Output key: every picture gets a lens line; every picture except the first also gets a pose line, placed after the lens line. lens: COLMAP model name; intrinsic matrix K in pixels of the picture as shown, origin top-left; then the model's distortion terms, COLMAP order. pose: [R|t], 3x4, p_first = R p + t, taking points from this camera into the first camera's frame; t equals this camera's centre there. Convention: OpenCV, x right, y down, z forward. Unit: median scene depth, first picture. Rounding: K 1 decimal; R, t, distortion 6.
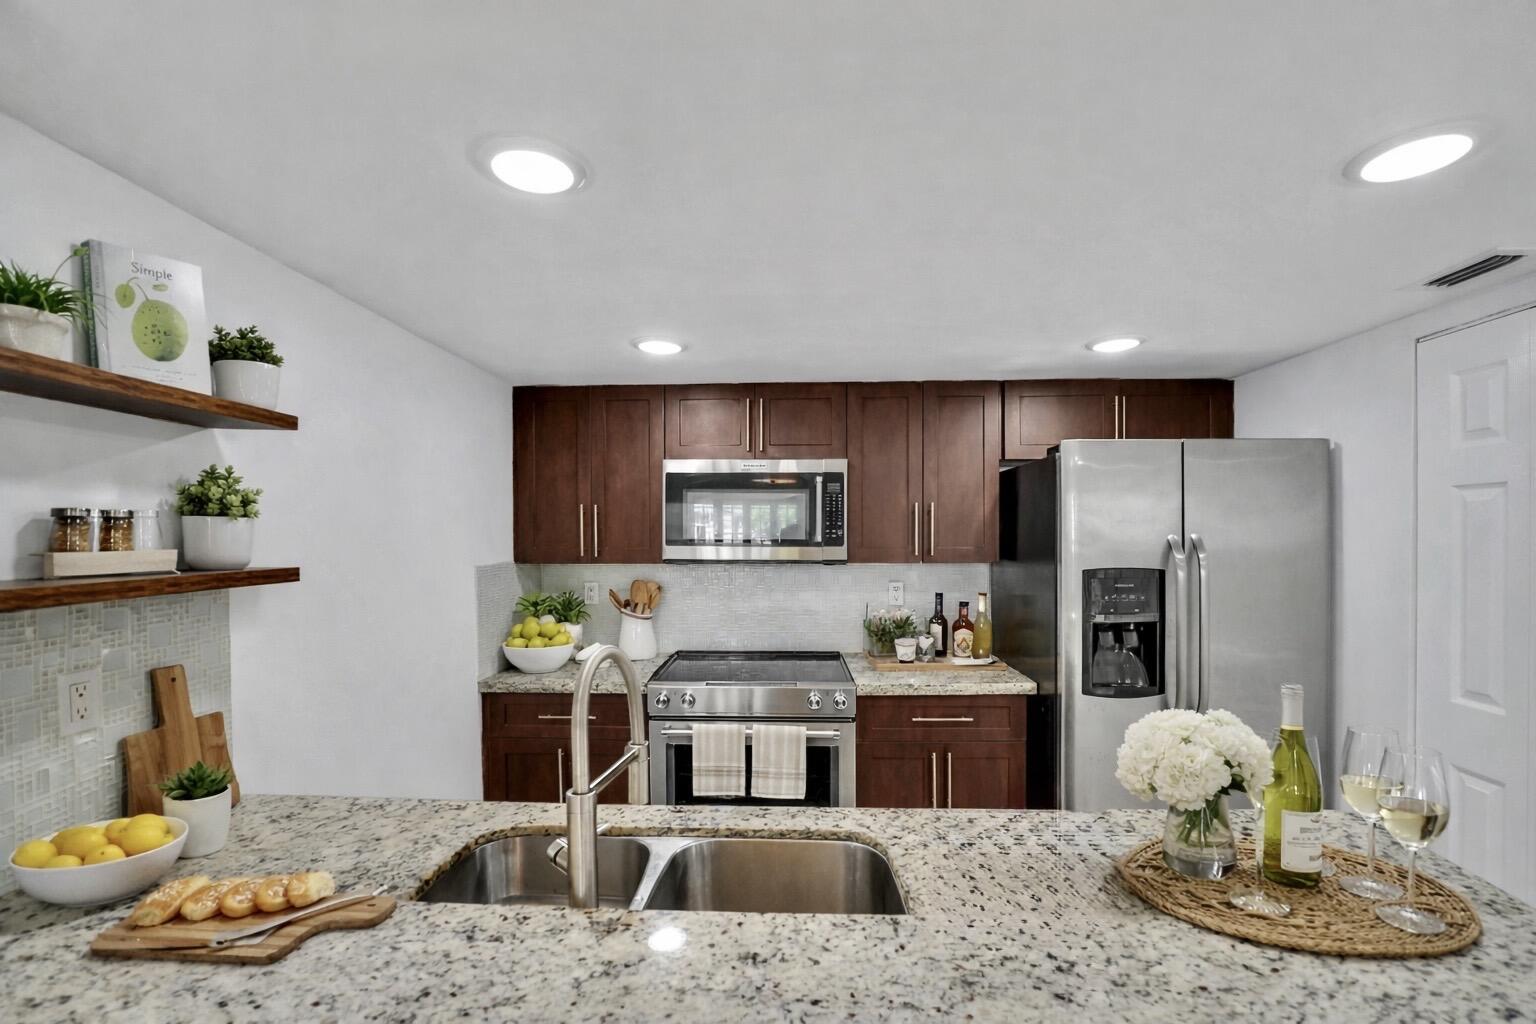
lens RADIAL K [[648.5, 0, 761.3], [0, 648.5, 536.3], [0, 0, 1]] dist [-0.021277, 0.002342]
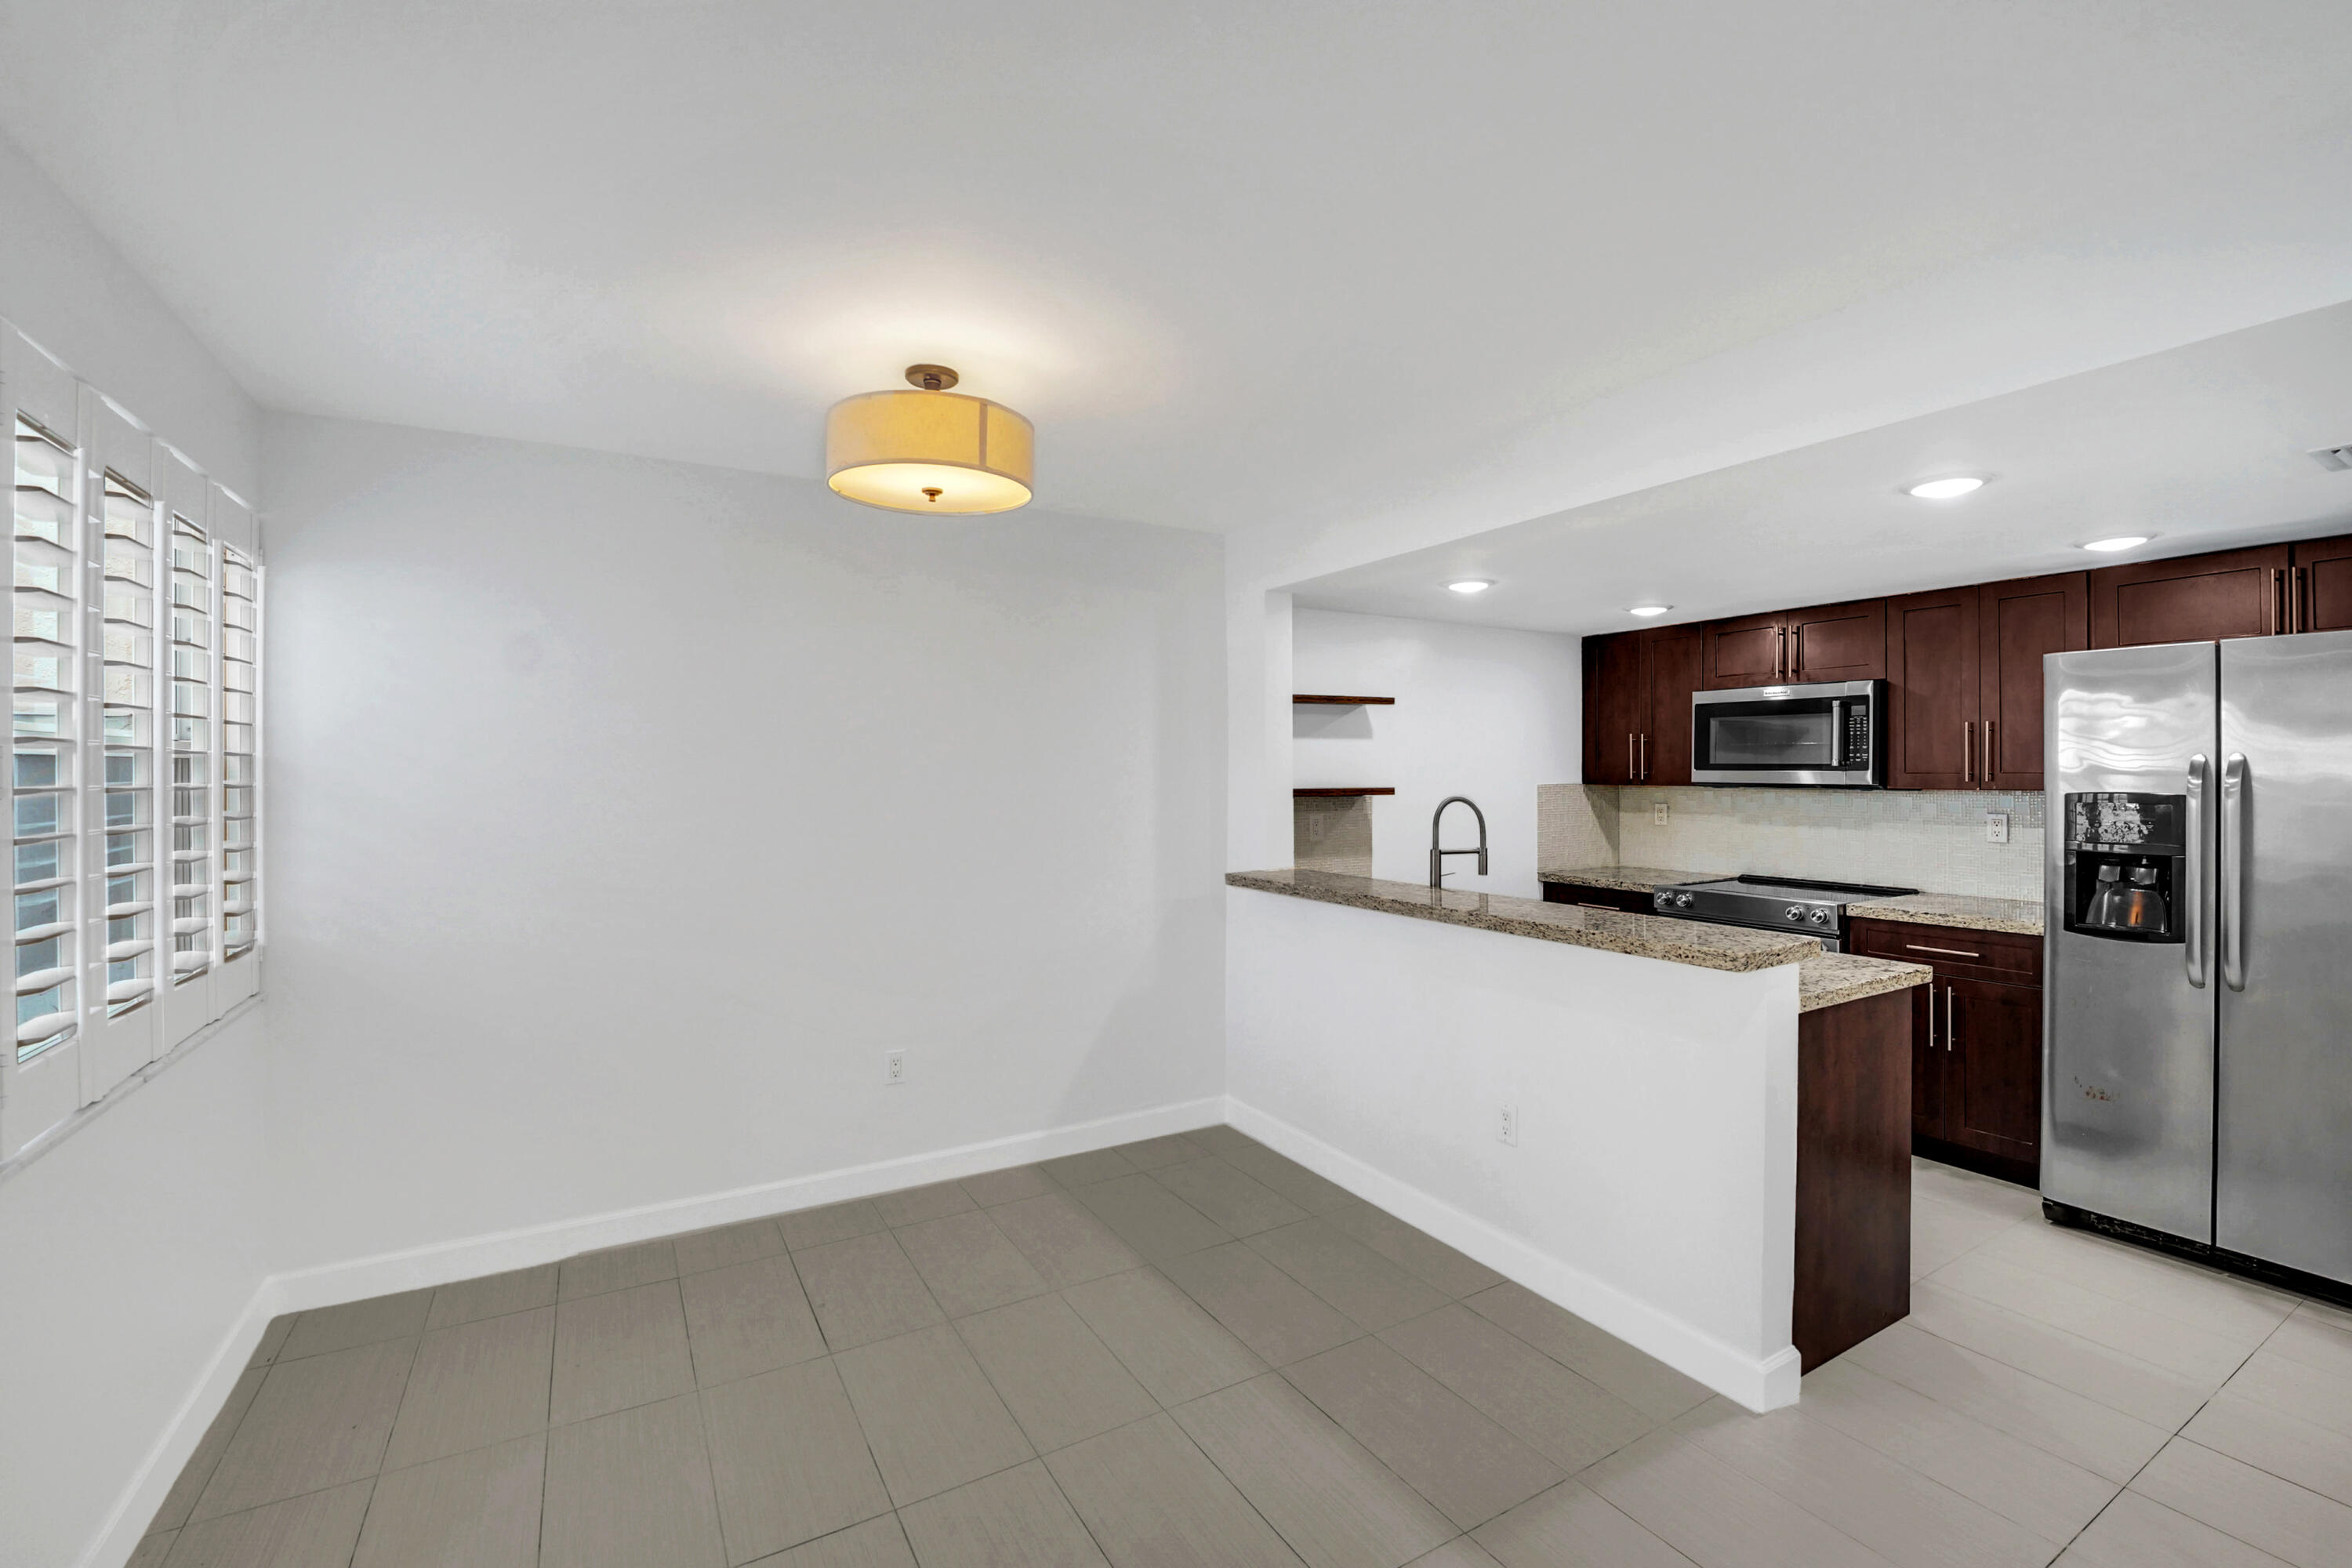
lens RADIAL K [[993.0, 0, 1187.7], [0, 993.0, 770.3], [0, 0, 1]] dist [-0.021277, 0.002342]
pose [[0.546326, -0.000773, -0.837572, 0.809501], [0.001709, 0.999999, 0.000192, 0.013067], [0.837571, -0.001536, 0.546326, -0.661999]]
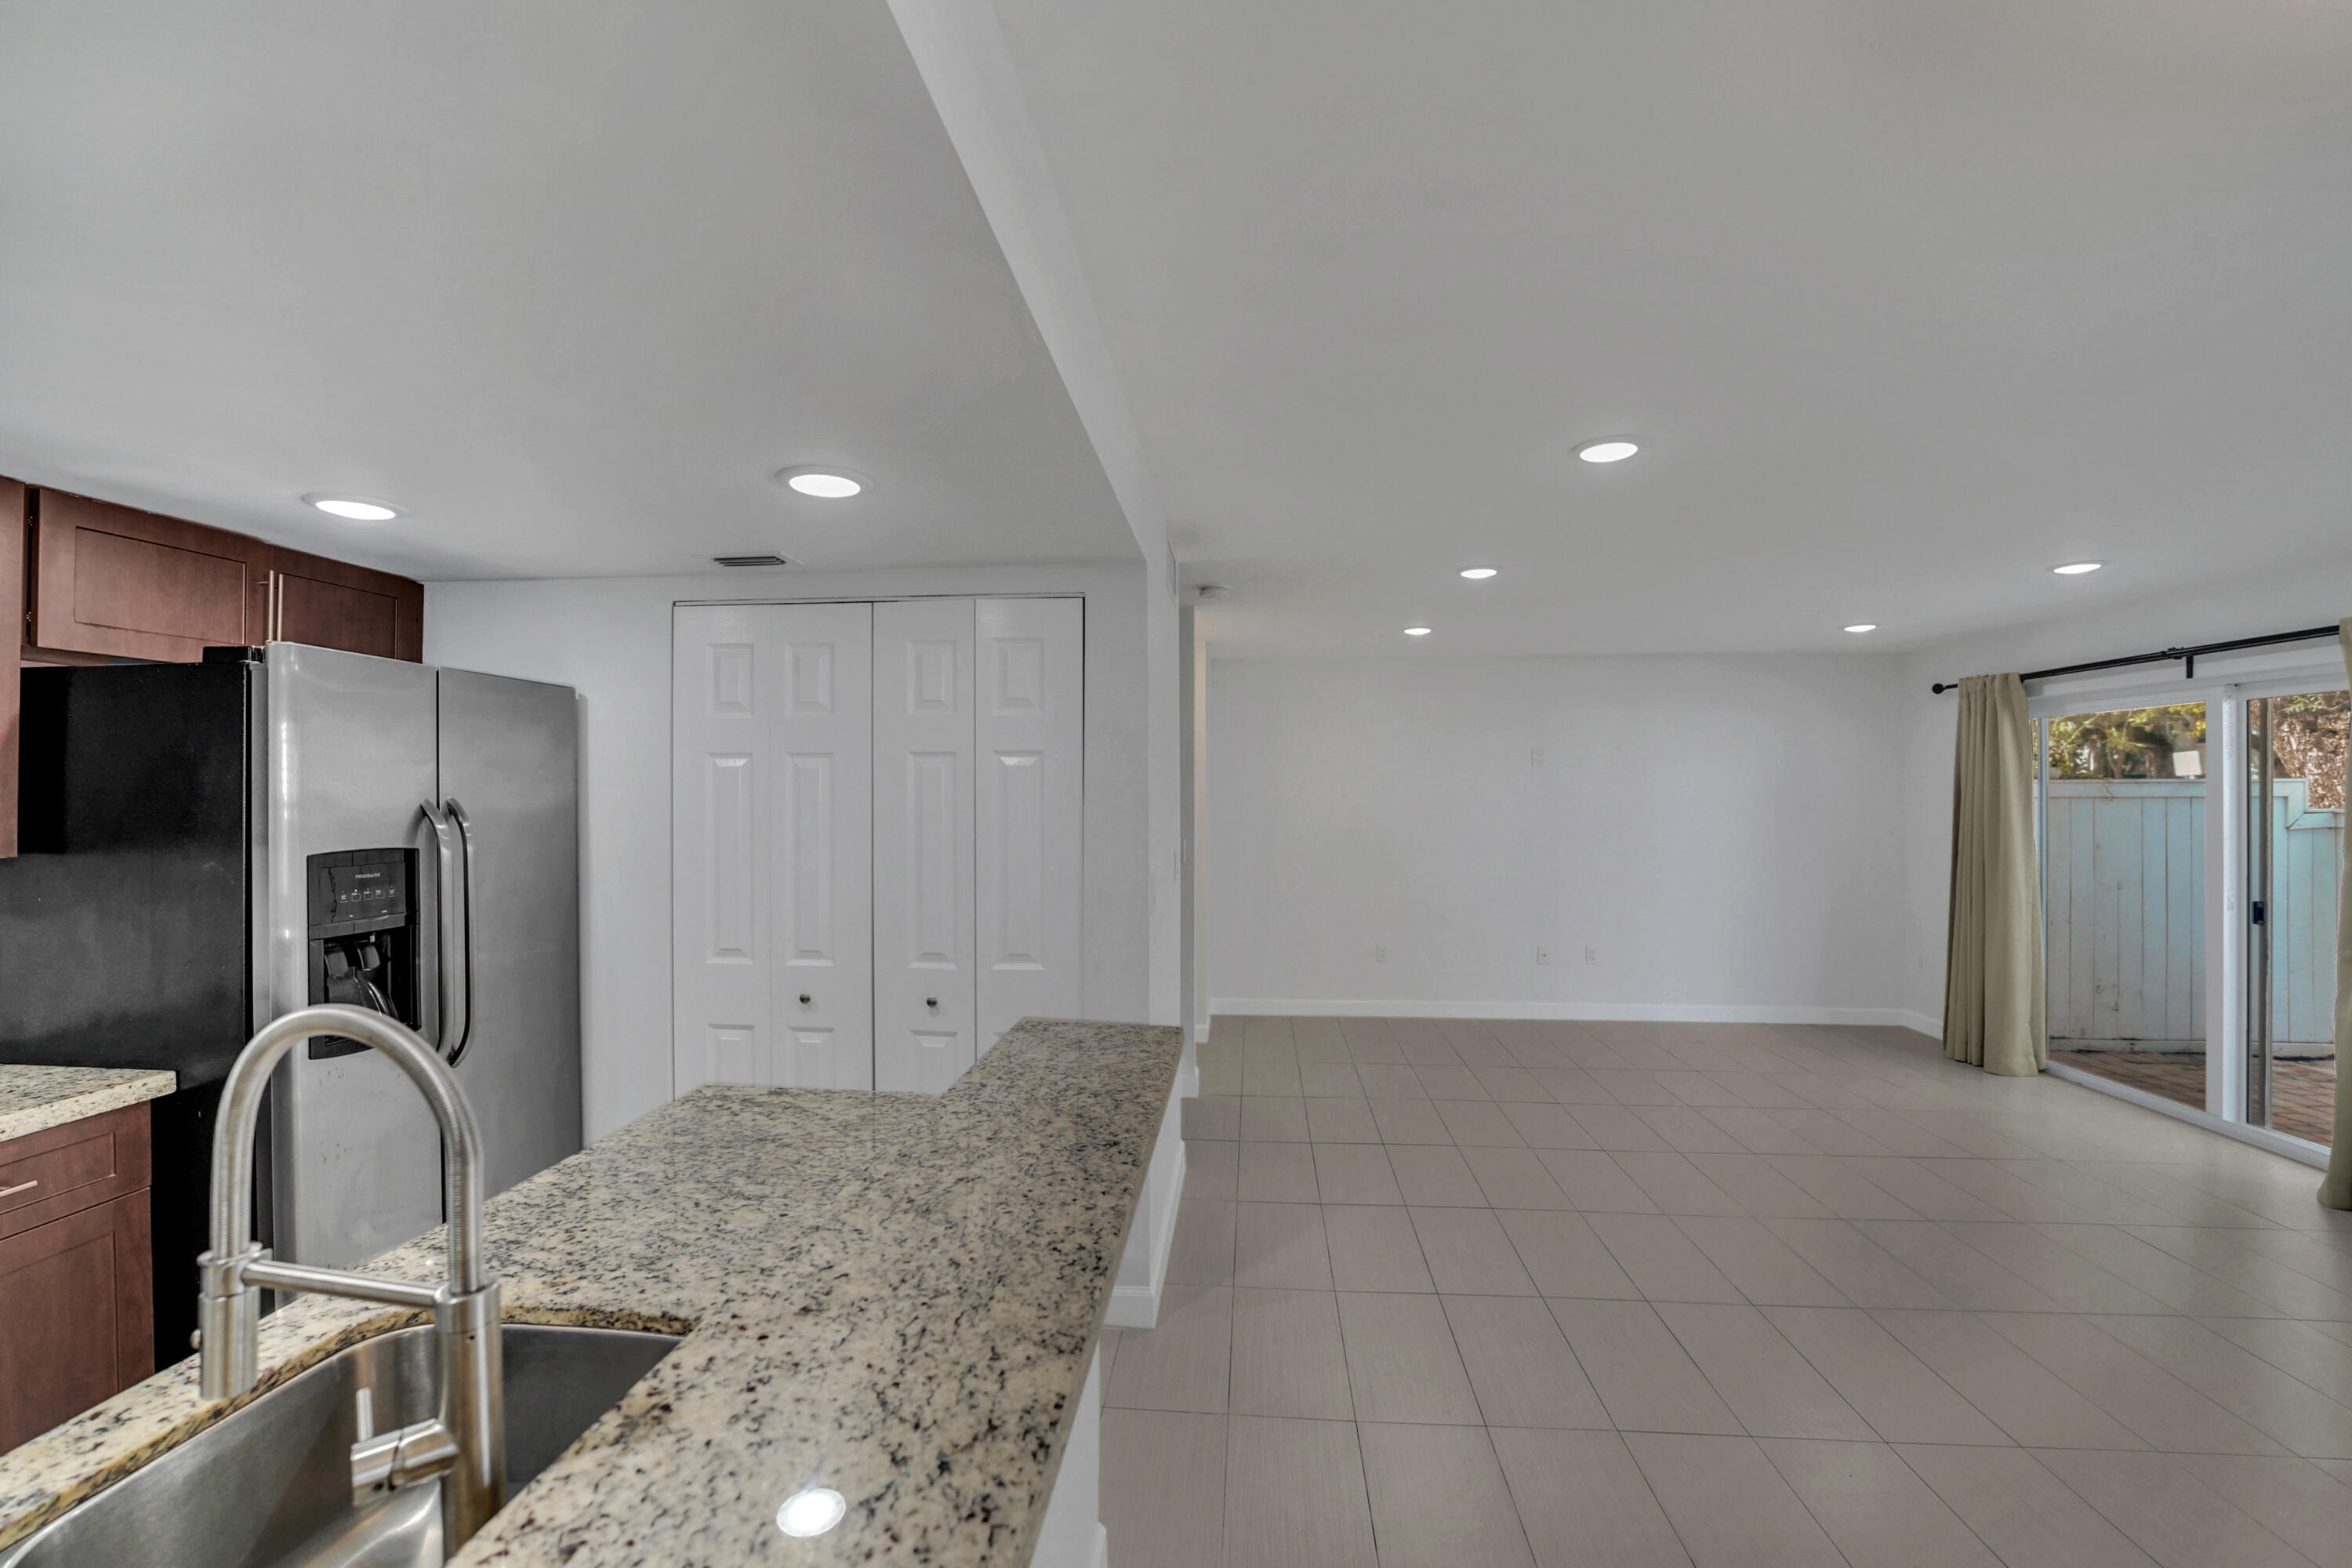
lens RADIAL K [[965.2, 0, 1183.8], [0, 965.2, 787.3], [0, 0, 1]] dist [-0.032209, 0.000364]
pose [[0.027819, 0.012776, 0.999531, -0.306418], [-0.001230, 0.999918, -0.012747, -0.002818], [-0.999612, -0.000874, 0.027833, 0.116565]]
